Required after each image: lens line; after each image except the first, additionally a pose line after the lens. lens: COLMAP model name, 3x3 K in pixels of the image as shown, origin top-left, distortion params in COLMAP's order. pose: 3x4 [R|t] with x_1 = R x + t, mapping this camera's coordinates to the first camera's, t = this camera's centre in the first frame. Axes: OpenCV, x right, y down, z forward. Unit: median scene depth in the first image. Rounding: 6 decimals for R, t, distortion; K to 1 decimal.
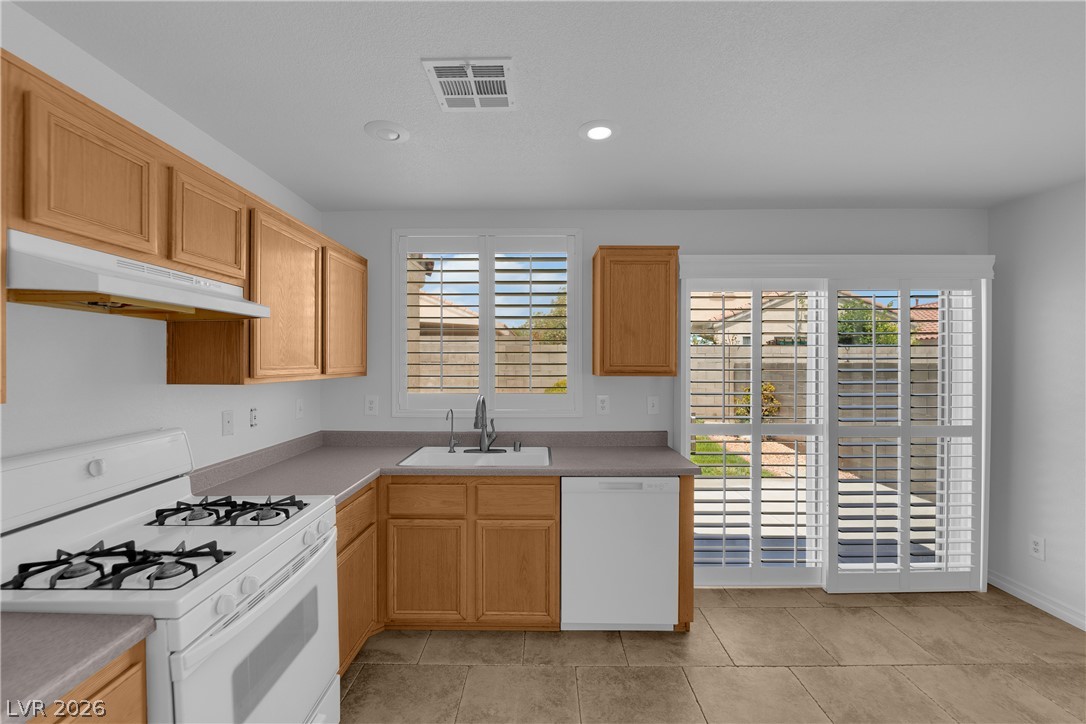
lens RADIAL K [[437.6, 0, 539.6], [0, 437.6, 362.1], [0, 0, 1]] dist [-0.011334, -0.002981]
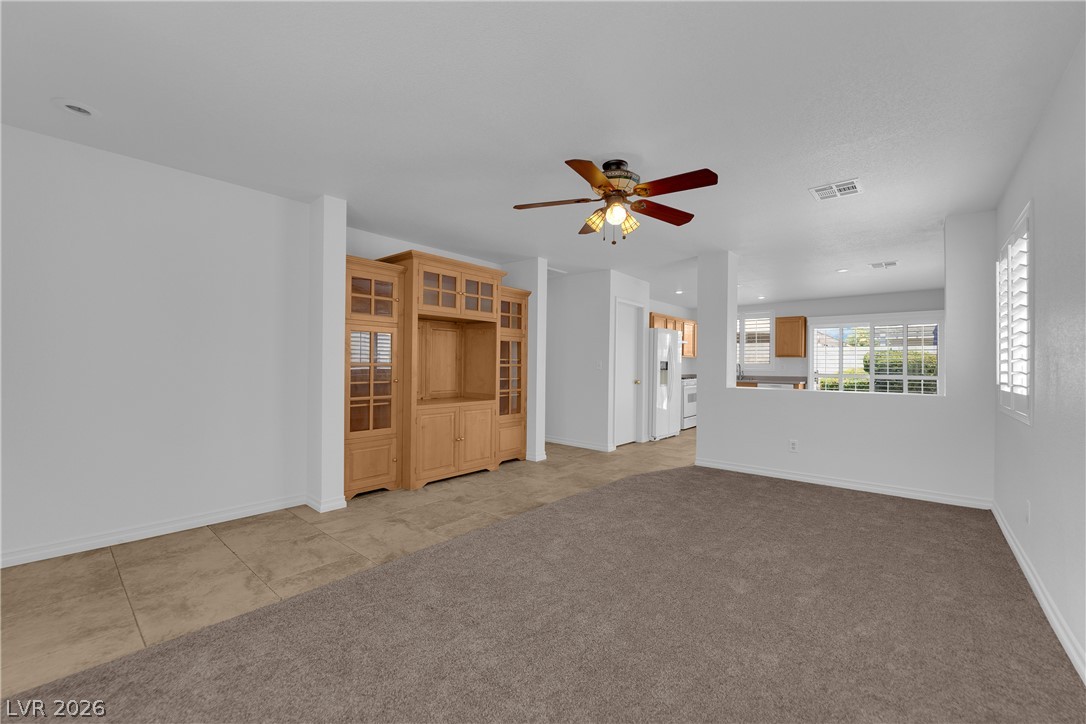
lens RADIAL K [[437.6, 0, 543.3], [0, 437.6, 365.6], [0, 0, 1]] dist [-0.011334, -0.002981]
pose [[0.763127, 0.005910, -0.646221, 1.056233], [-0.009378, 0.999954, -0.001930, 0.134290], [0.646180, 0.007533, 0.763148, -2.993025]]
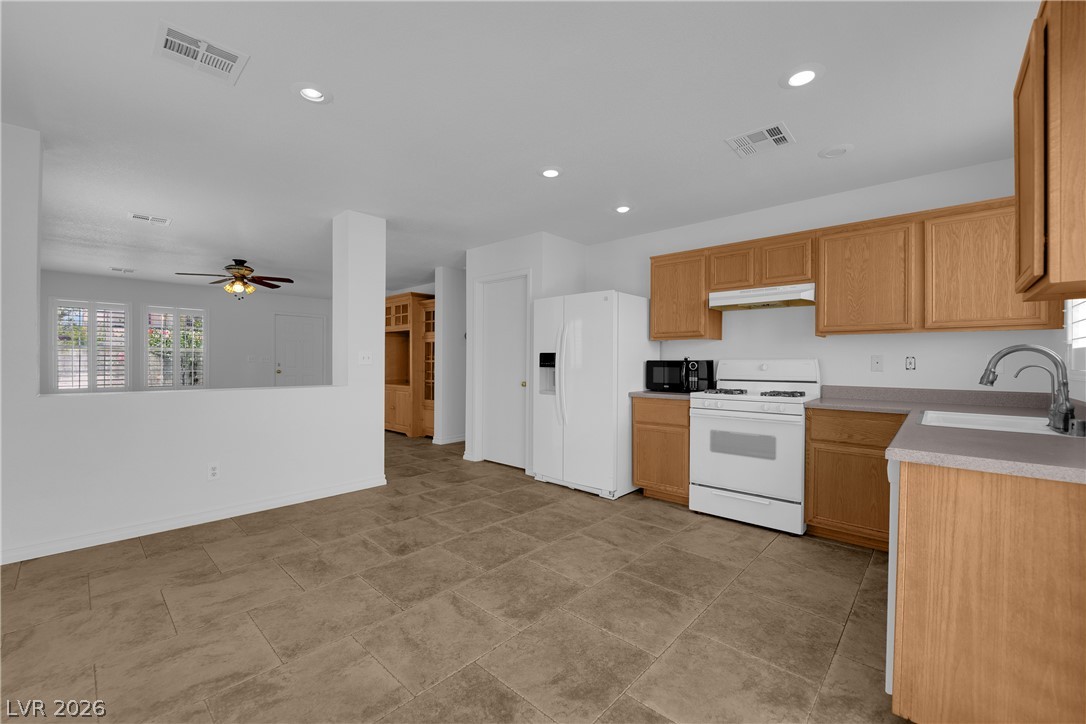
lens RADIAL K [[437.6, 0, 538.0], [0, 437.6, 363.3], [0, 0, 1]] dist [-0.011334, -0.002981]
pose [[-0.672678, -0.002995, -0.739929, 1.107738], [-0.007865, 0.999964, 0.003103, 0.130689], [0.739893, 0.007907, -0.672678, 1.037407]]
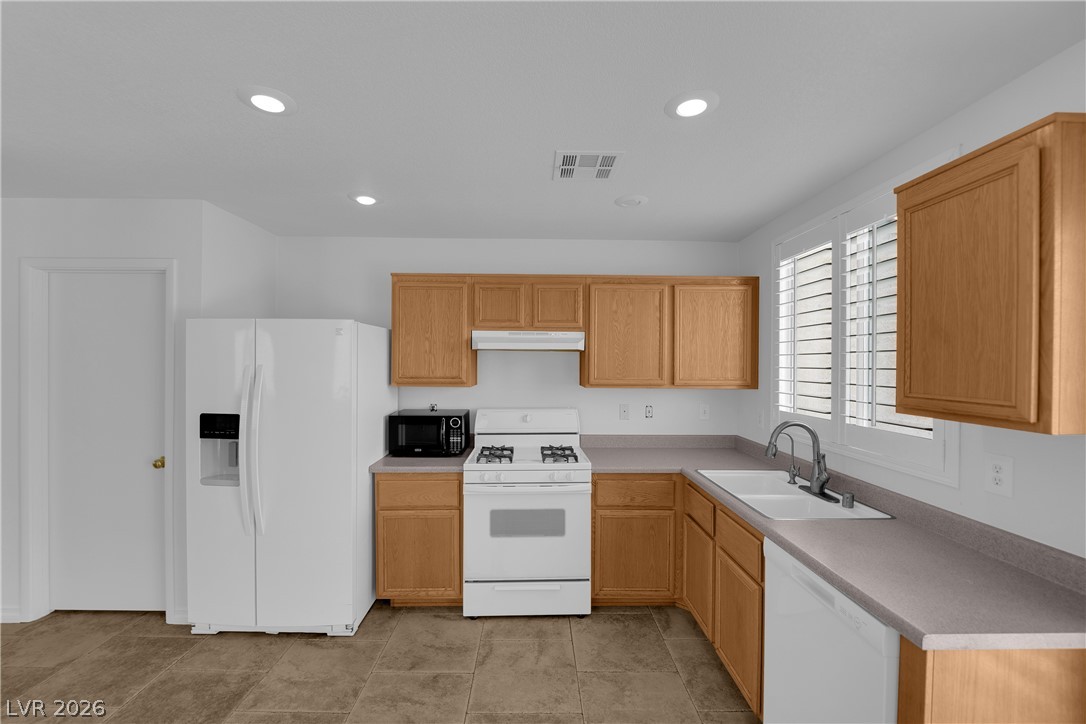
lens RADIAL K [[437.6, 0, 538.7], [0, 437.6, 363.0], [0, 0, 1]] dist [-0.011334, -0.002981]
pose [[0.023330, 0.001365, -0.999727, 0.798273], [-0.007481, 0.999971, 0.001191, -0.035880], [0.999700, 0.007452, 0.023340, 0.585903]]
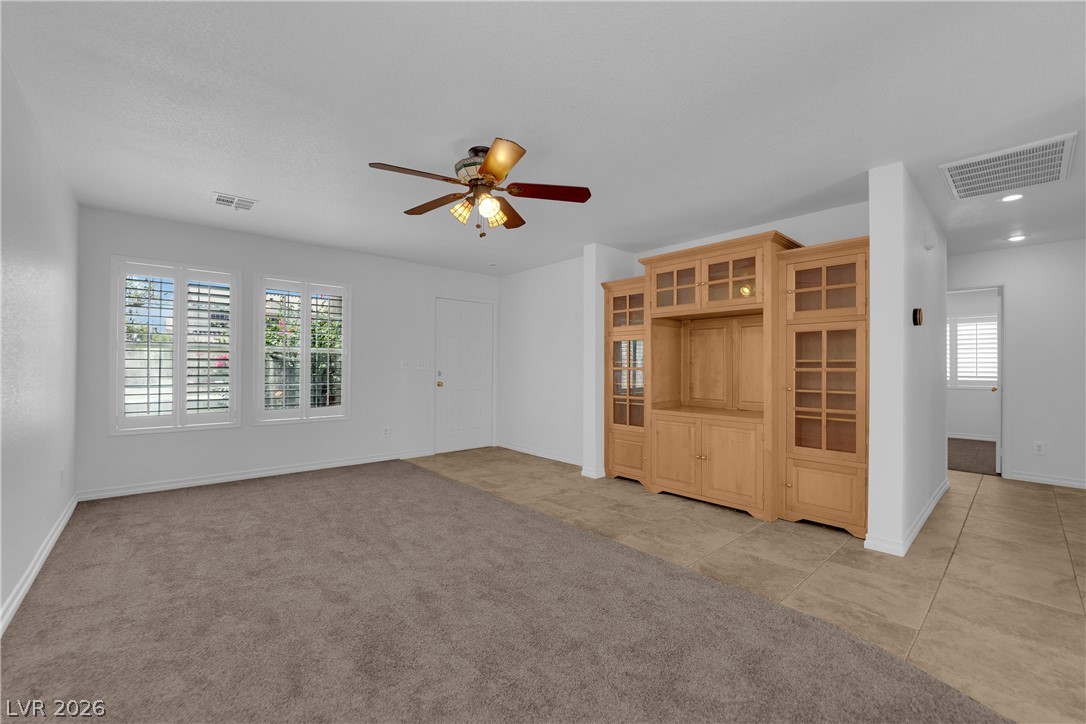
lens RADIAL K [[437.6, 0, 534.5], [0, 437.6, 362.4], [0, 0, 1]] dist [-0.011334, -0.002981]
pose [[-0.745984, -0.013848, -0.665820, 1.074130], [-0.008738, 0.999901, -0.011005, 0.130582], [0.665907, -0.002392, -0.746031, -1.012432]]
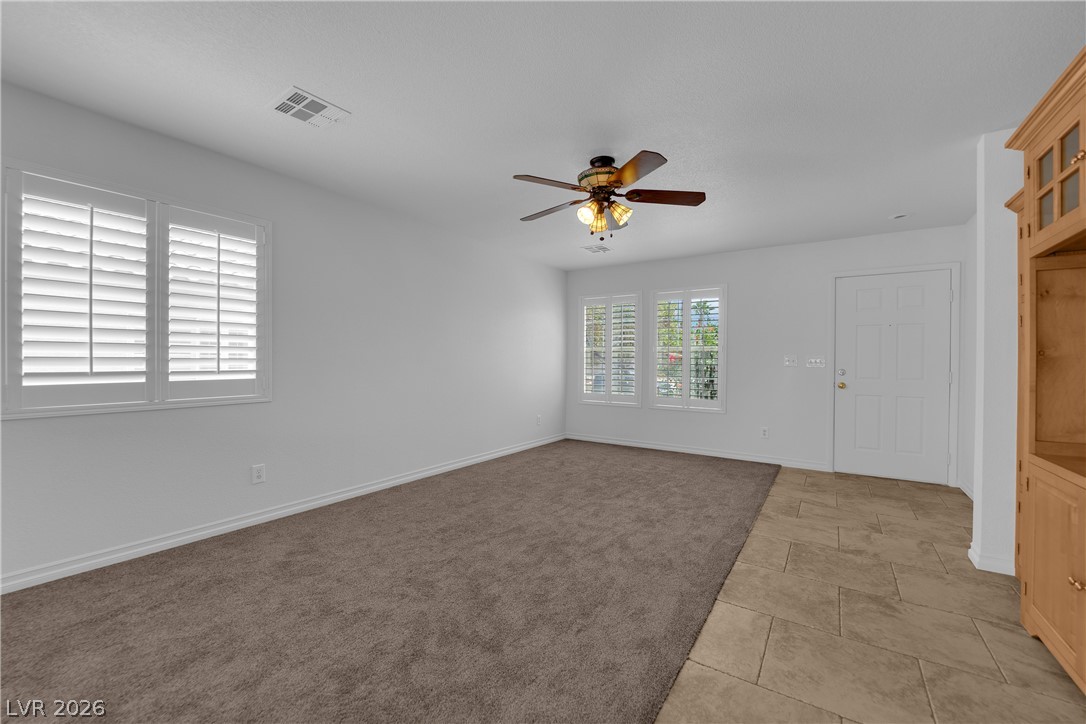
lens RADIAL K [[437.6, 0, 542.5], [0, 437.6, 361.5], [0, 0, 1]] dist [-0.011334, -0.002981]
pose [[-0.837297, -0.011407, 0.546629, -0.107626], [-0.011684, 0.999927, 0.002970, 0.131233], [-0.546623, -0.003901, -0.837370, -0.835230]]
